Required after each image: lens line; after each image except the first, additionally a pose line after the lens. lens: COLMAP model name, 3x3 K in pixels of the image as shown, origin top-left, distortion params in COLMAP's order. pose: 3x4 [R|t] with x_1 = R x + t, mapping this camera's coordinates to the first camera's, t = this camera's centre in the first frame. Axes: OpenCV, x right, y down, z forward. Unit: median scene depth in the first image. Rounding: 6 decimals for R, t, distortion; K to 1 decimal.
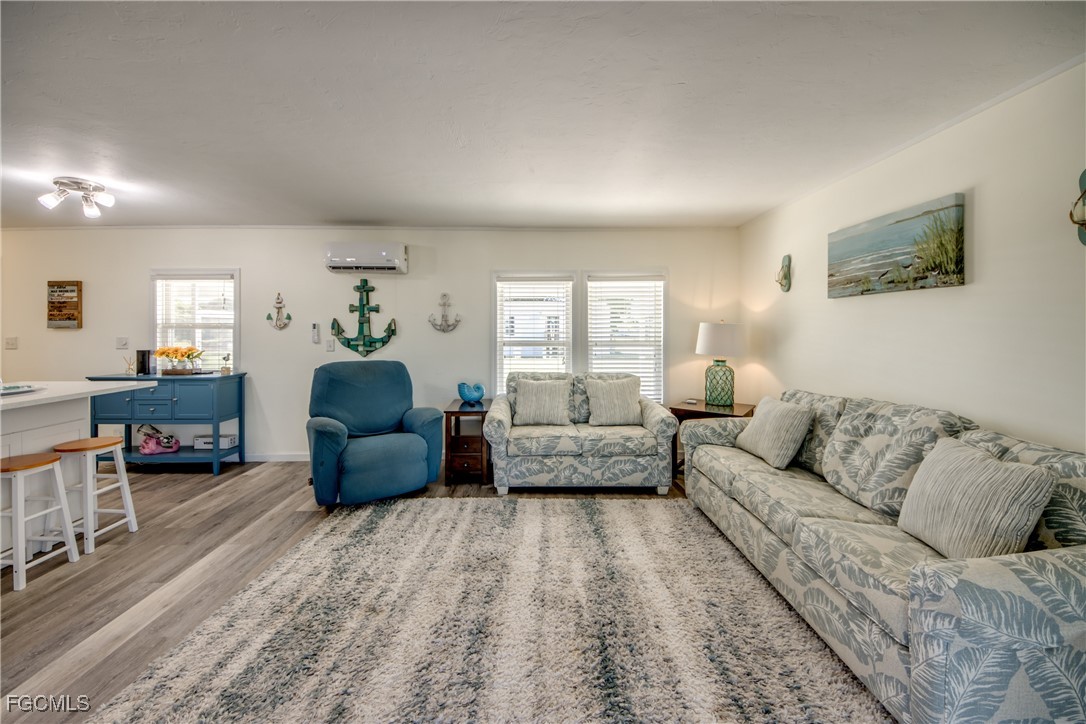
lens RADIAL K [[417.4, 0, 553.4], [0, 417.4, 332.9], [0, 0, 1]] dist [0.011220, -0.010437]
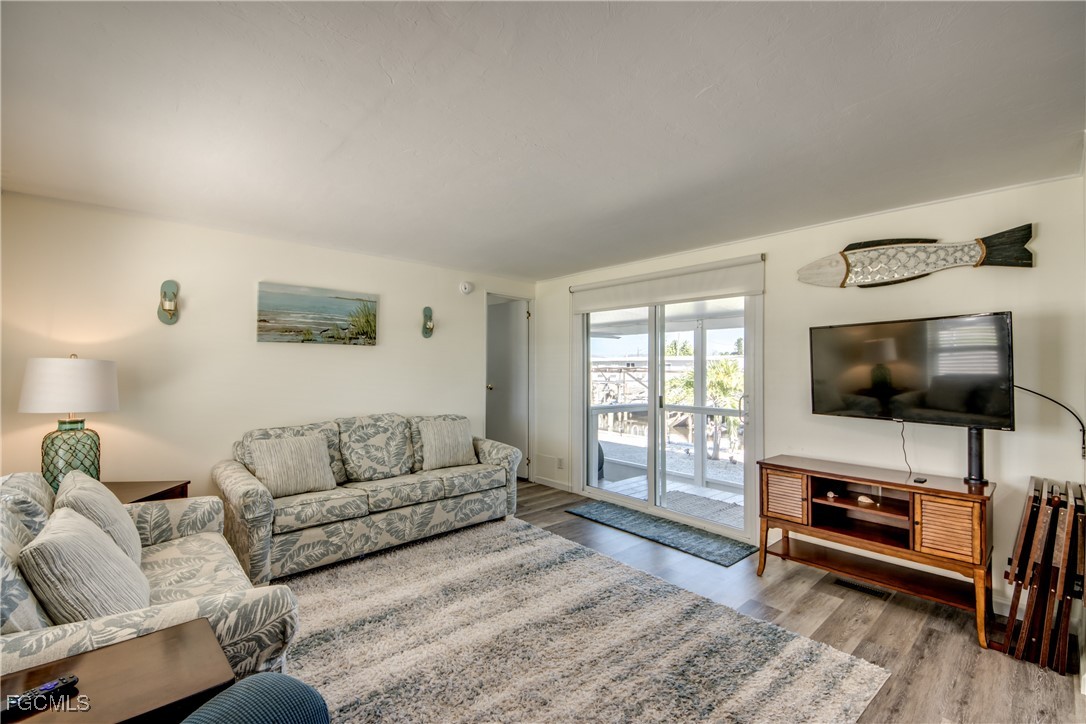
lens RADIAL K [[462.5, 0, 529.6], [0, 462.5, 357.2], [0, 0, 1]] dist [0.015753, -0.007546]
pose [[-0.623388, 0.014413, 0.781780, -0.560948], [0.002459, 0.999861, -0.016473, -0.015101], [-0.781909, -0.008347, -0.623337, 0.937498]]
